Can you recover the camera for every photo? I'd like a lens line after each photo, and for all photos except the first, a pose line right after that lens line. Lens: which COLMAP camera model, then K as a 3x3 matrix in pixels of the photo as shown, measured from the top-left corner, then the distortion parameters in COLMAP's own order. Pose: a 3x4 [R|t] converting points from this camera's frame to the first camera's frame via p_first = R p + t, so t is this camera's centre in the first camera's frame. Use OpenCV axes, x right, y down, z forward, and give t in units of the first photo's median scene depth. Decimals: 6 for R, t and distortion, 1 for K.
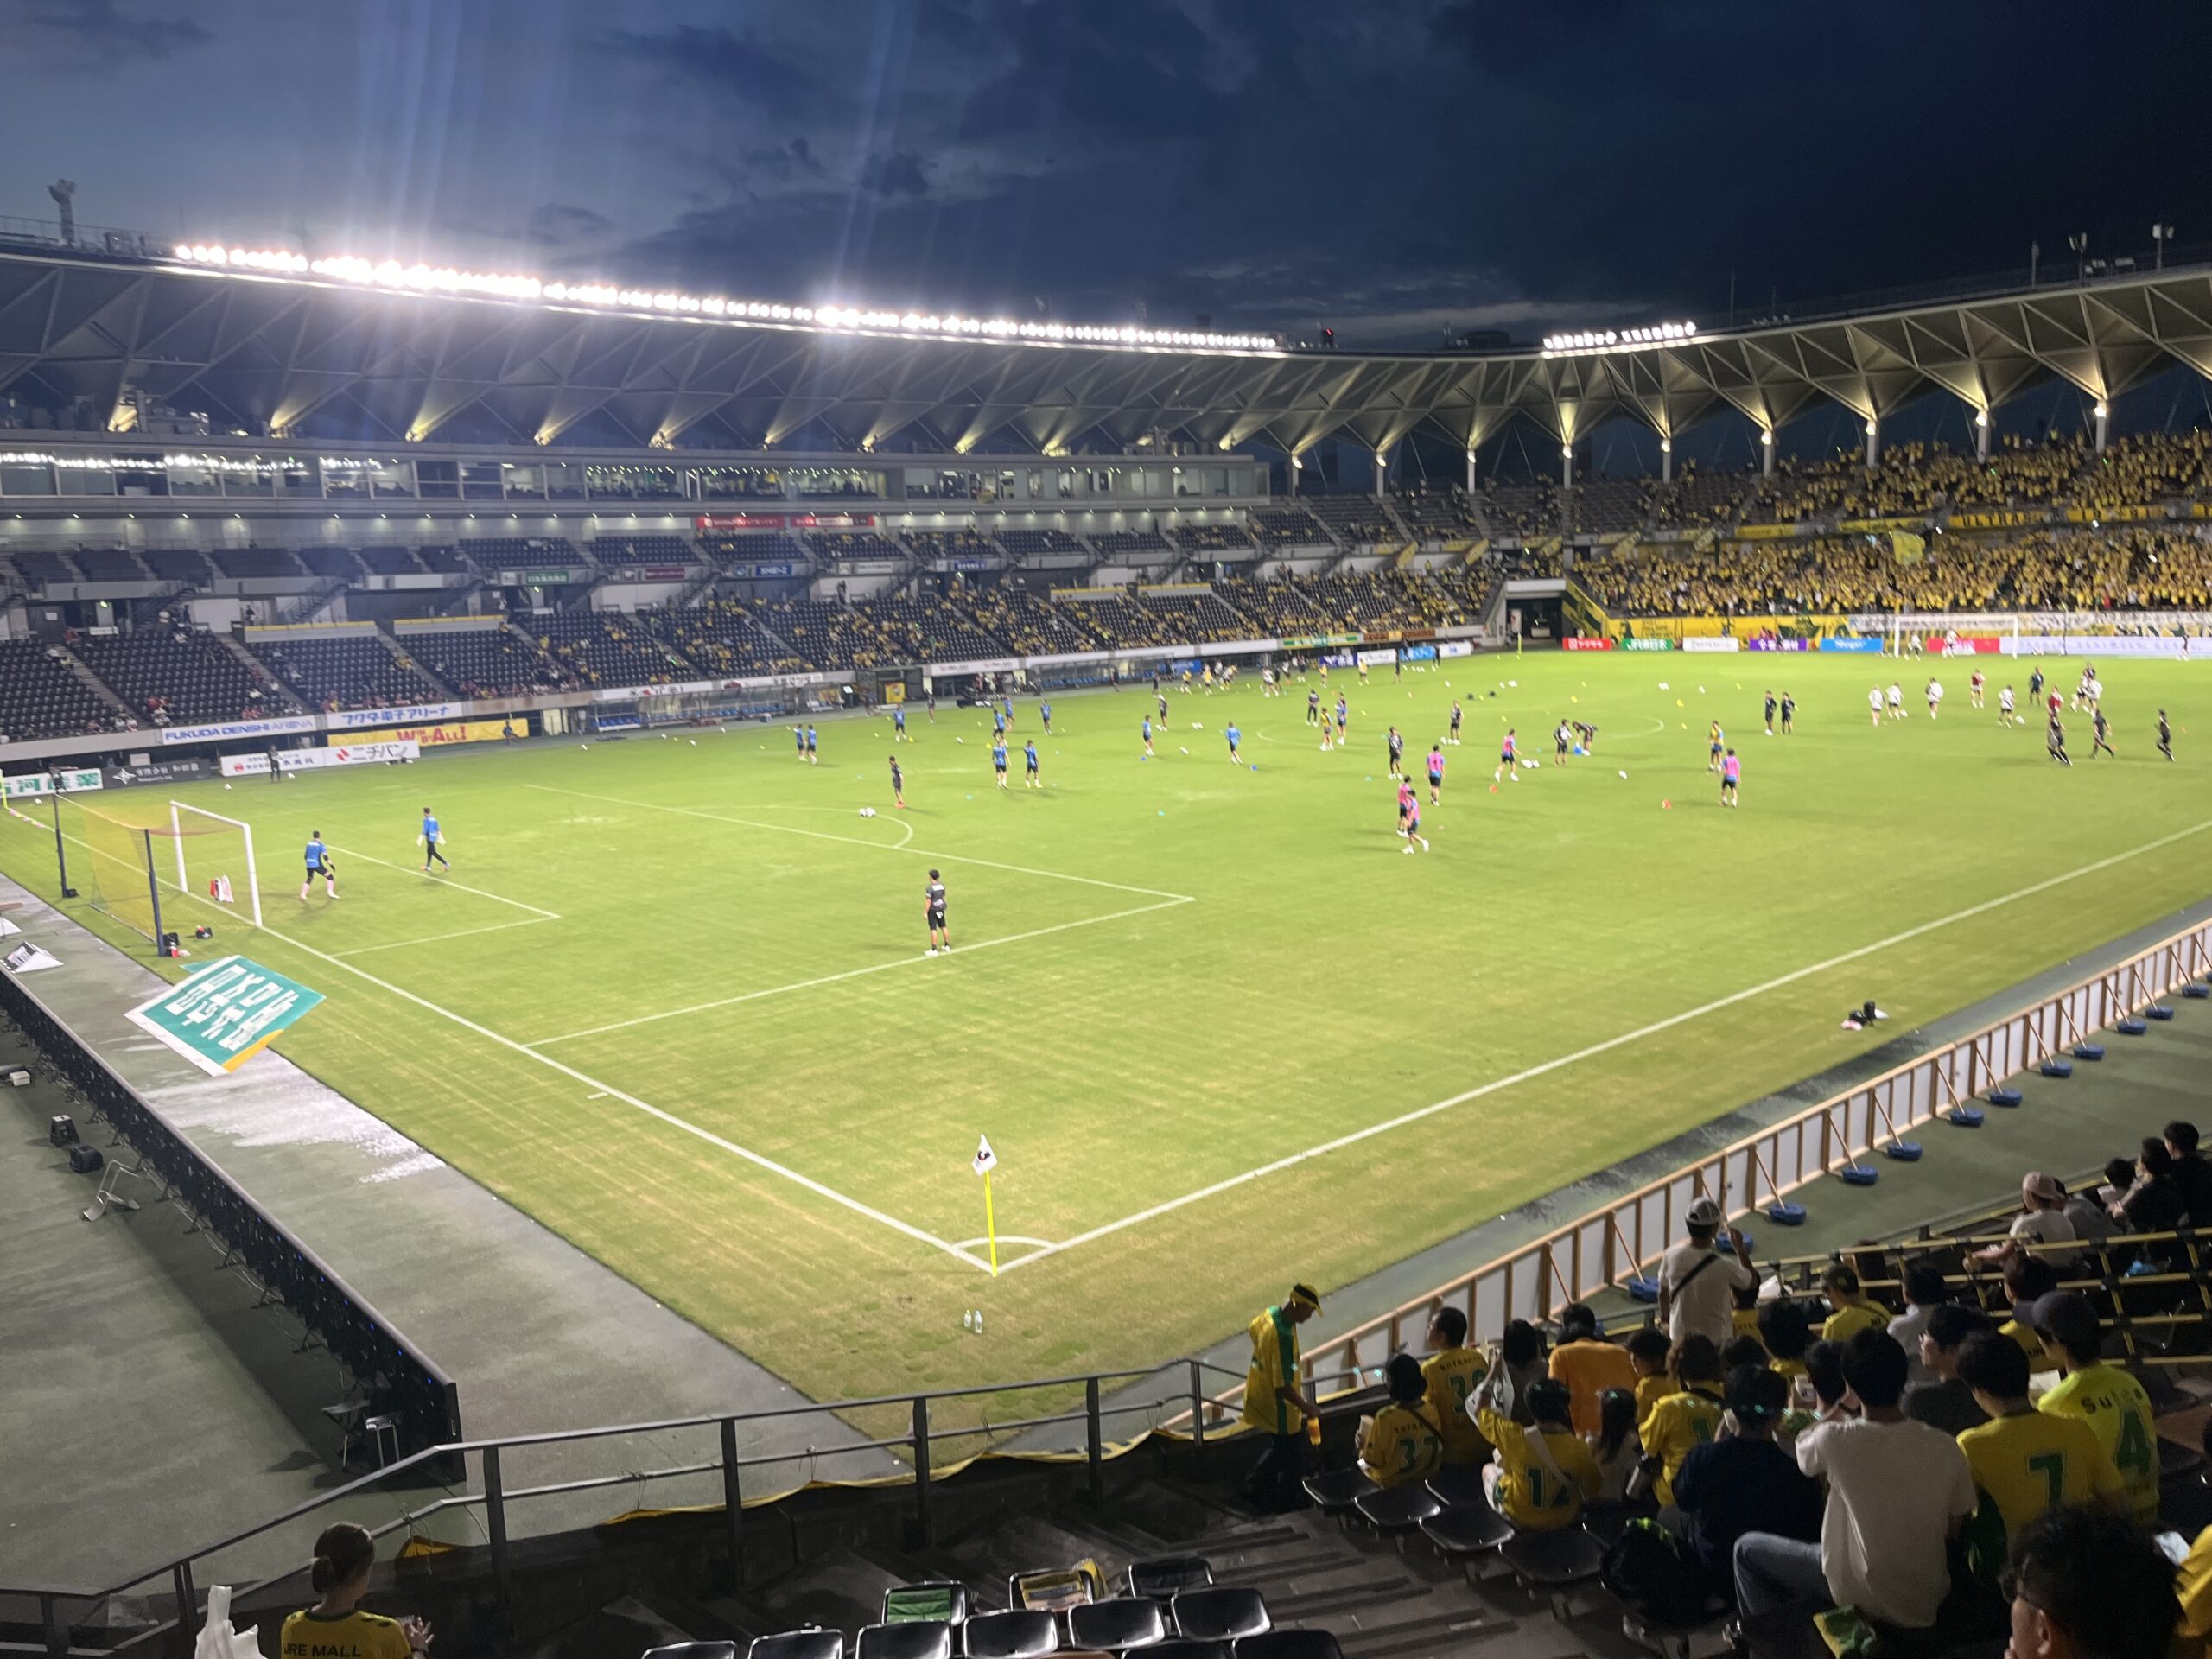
lens RADIAL K [[1684.7, 0, 1106.3], [0, 1684.7, 842.1], [0, 0, 1]] dist [0.059216, -0.080778]
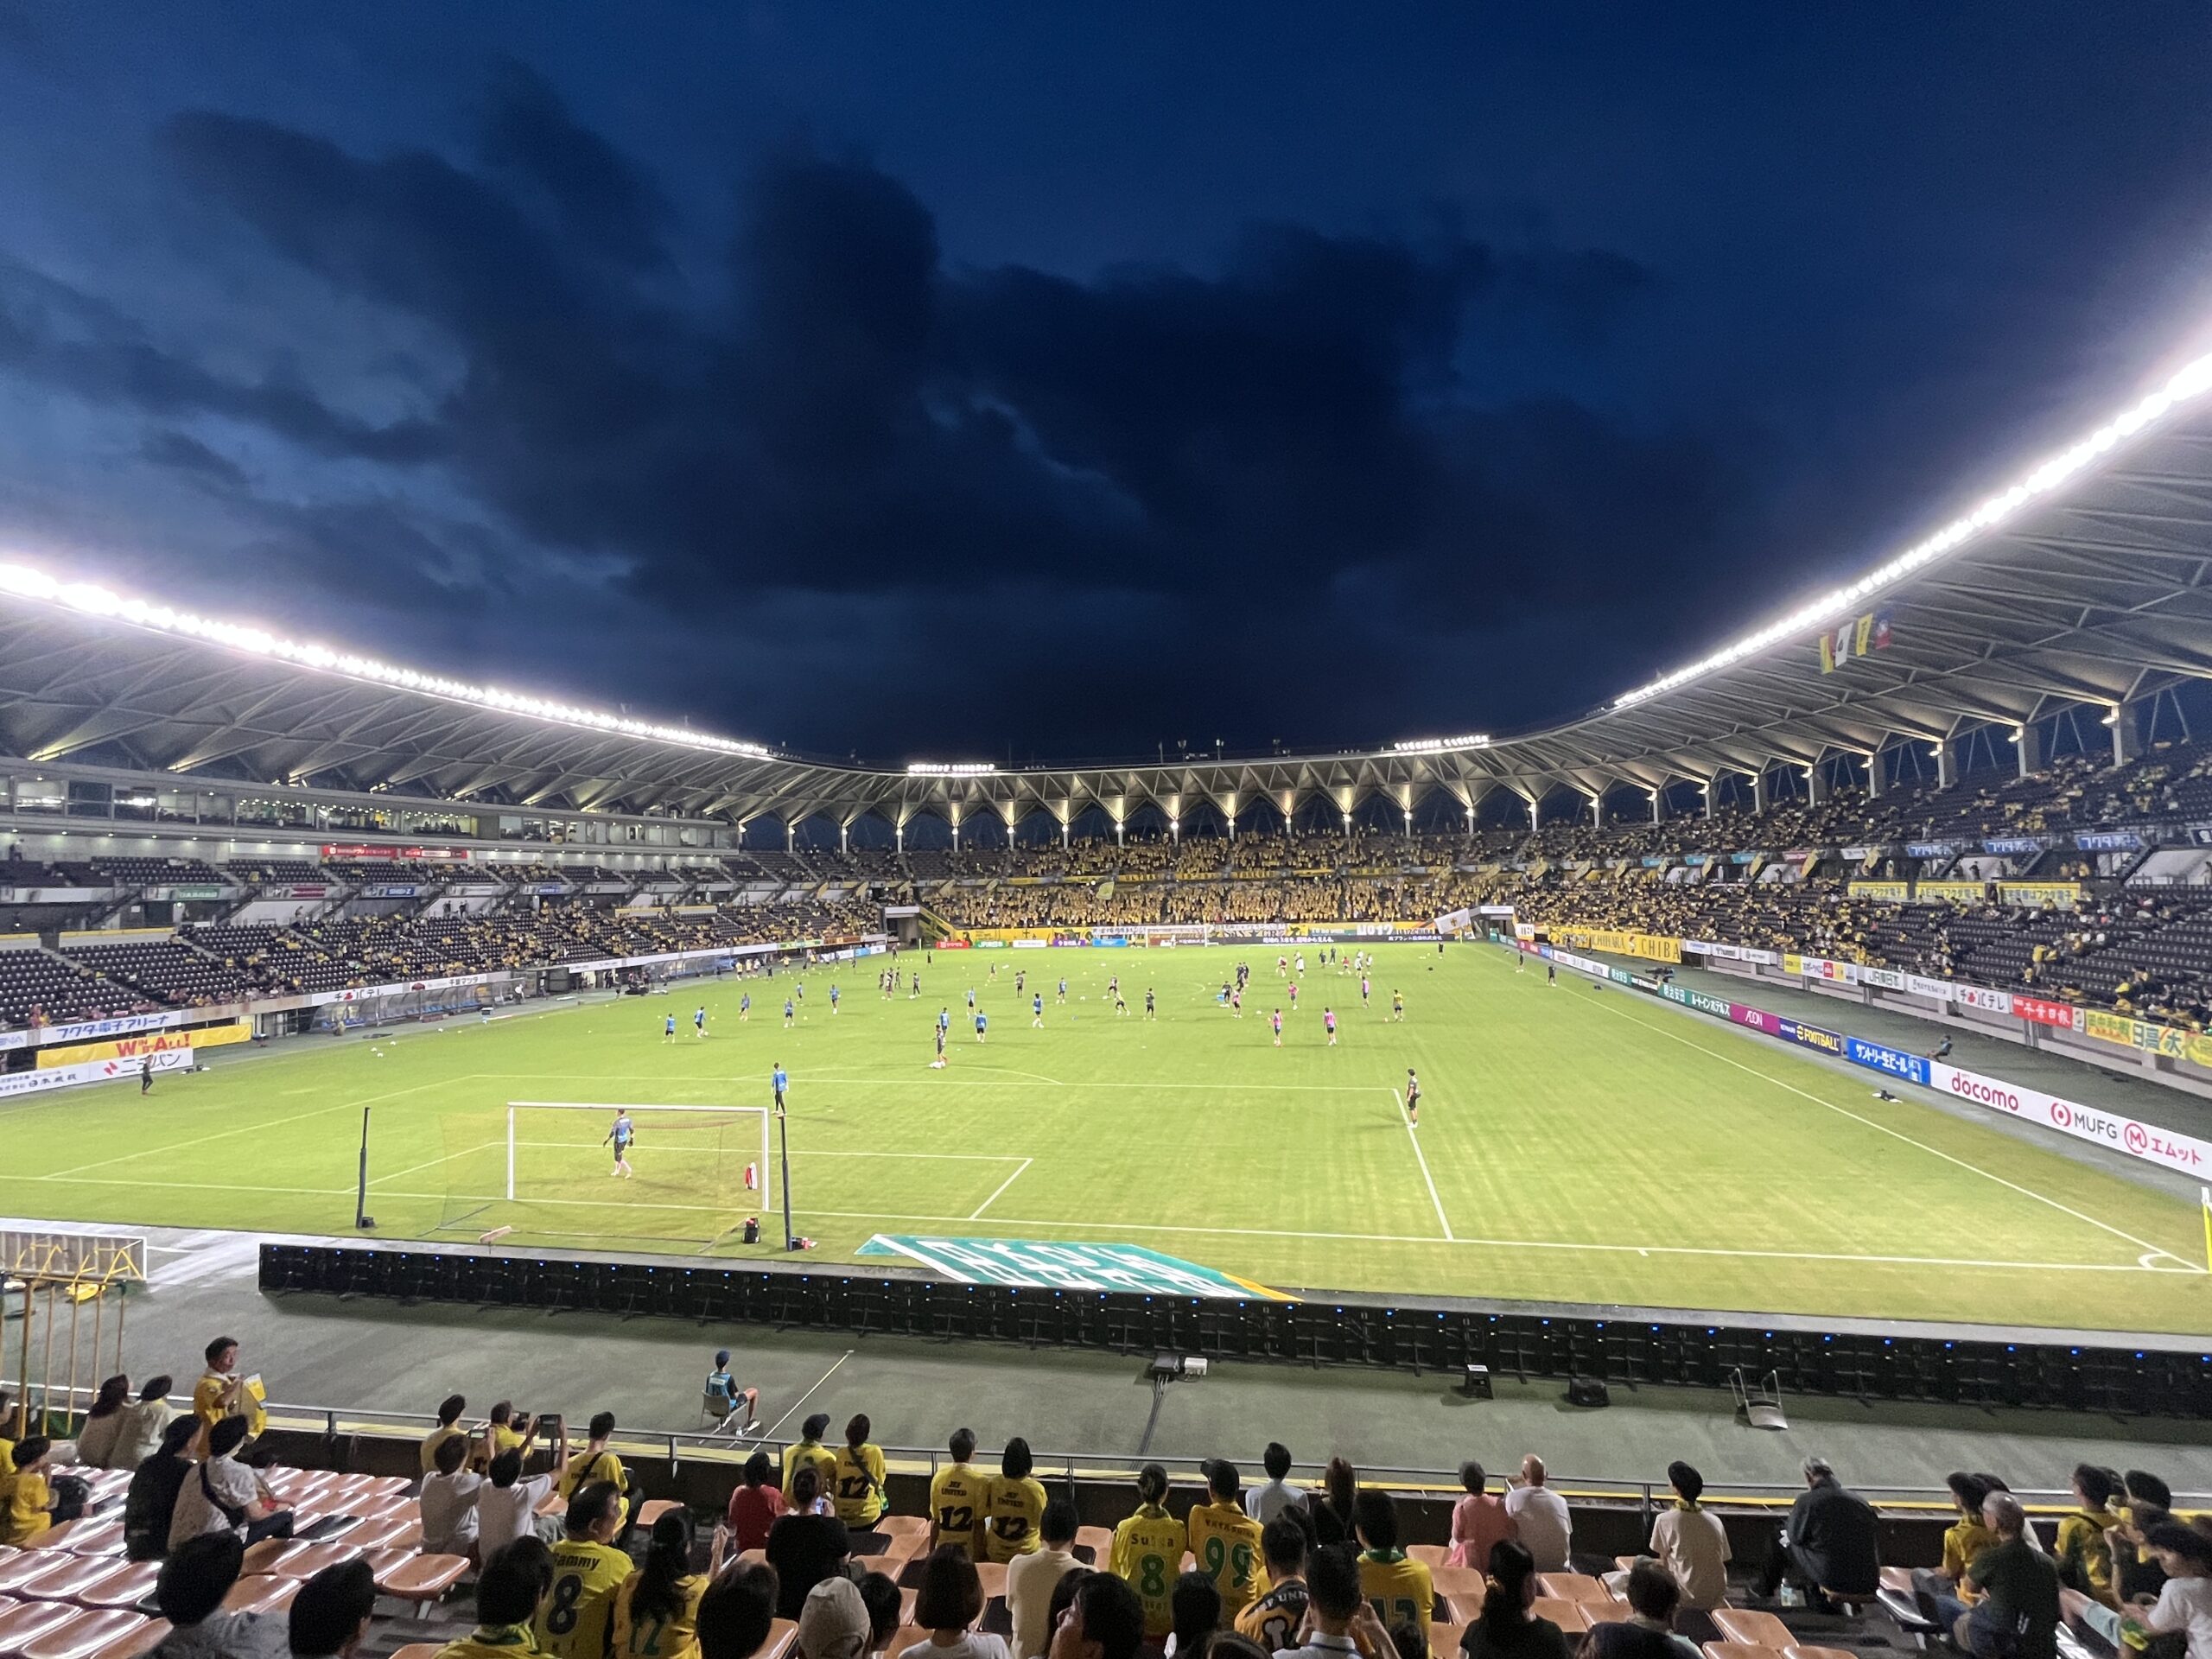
lens RADIAL K [[1032.2, 0, 1104.4], [0, 1032.2, 831.7], [0, 0, 1]] dist [-0.004326, 0.000440]
pose [[0.792140, 0.052106, 0.608112, -0.238125], [0.089391, 0.975700, -0.200047, -0.009942], [-0.603758, 0.212825, 0.768233, 0.118607]]
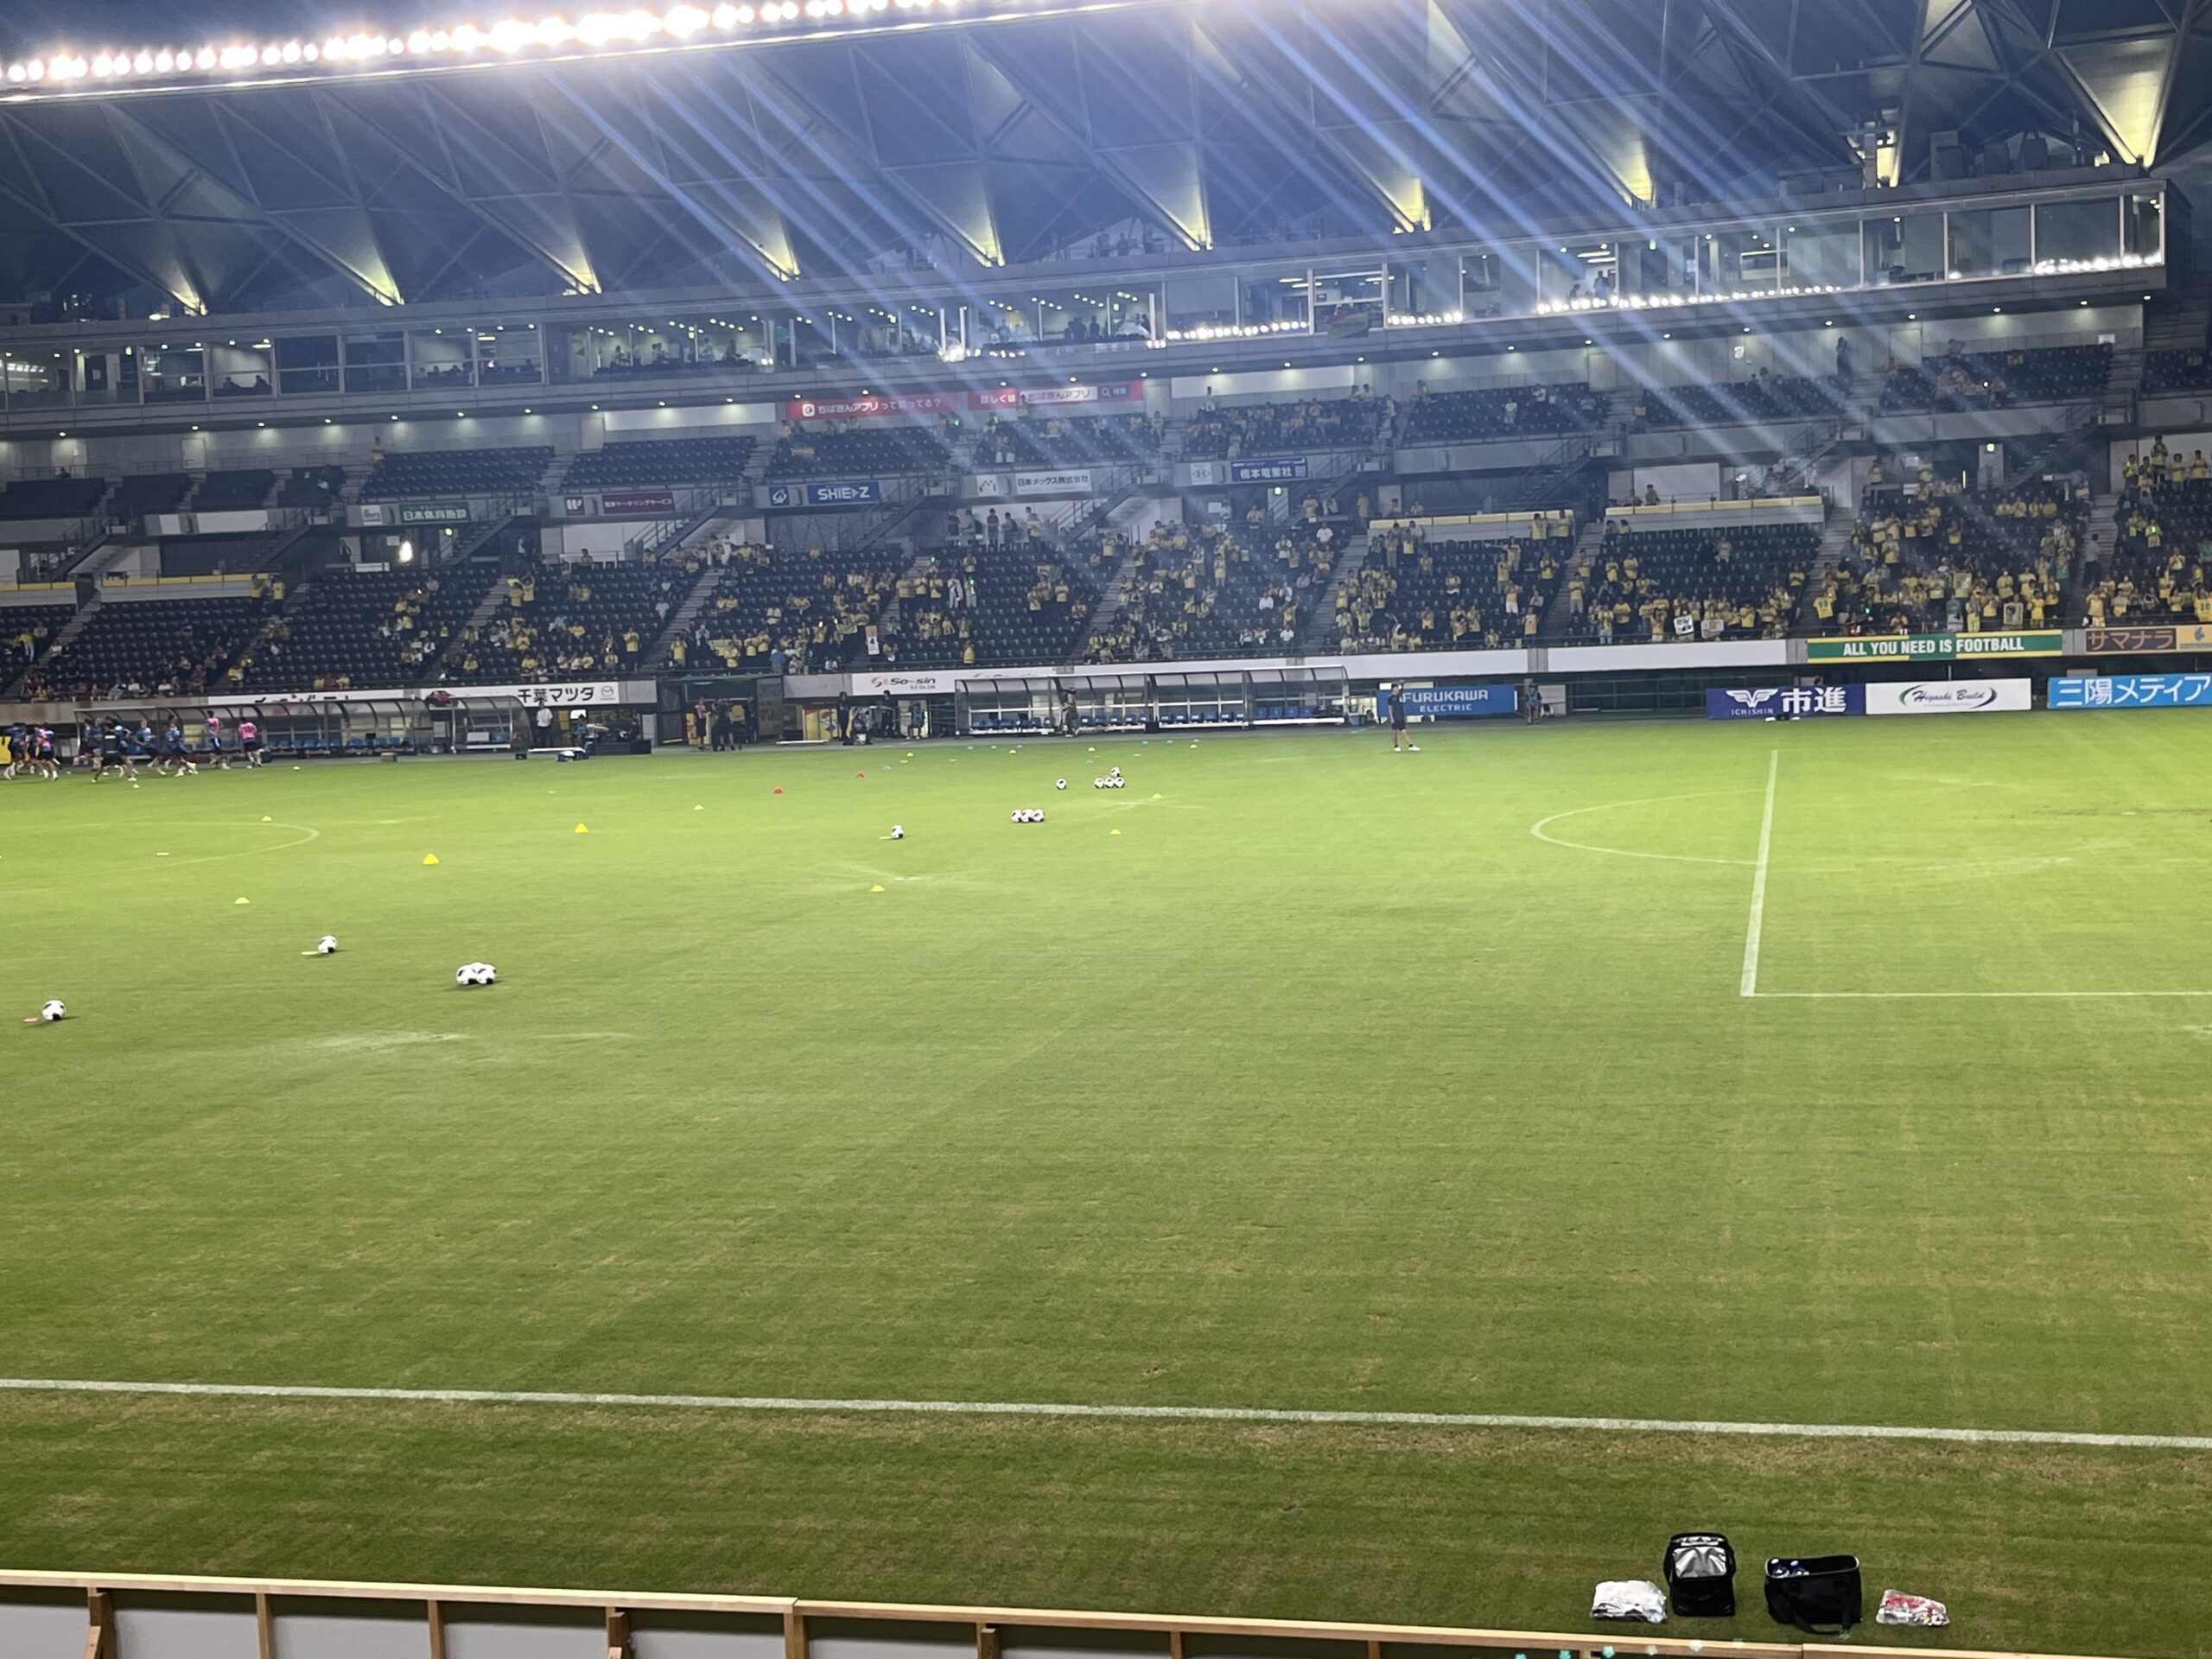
lens RADIAL K [[2876.4, 0, 1089.5], [0, 2876.4, 808.9], [0, 0, 1]] dist [0.052461, 0.000000]
pose [[0.579220, 0.071651, -0.812016, 0.580009], [-0.109877, 0.993901, 0.009323, -0.074304], [0.807732, 0.083821, 0.583561, 0.514236]]
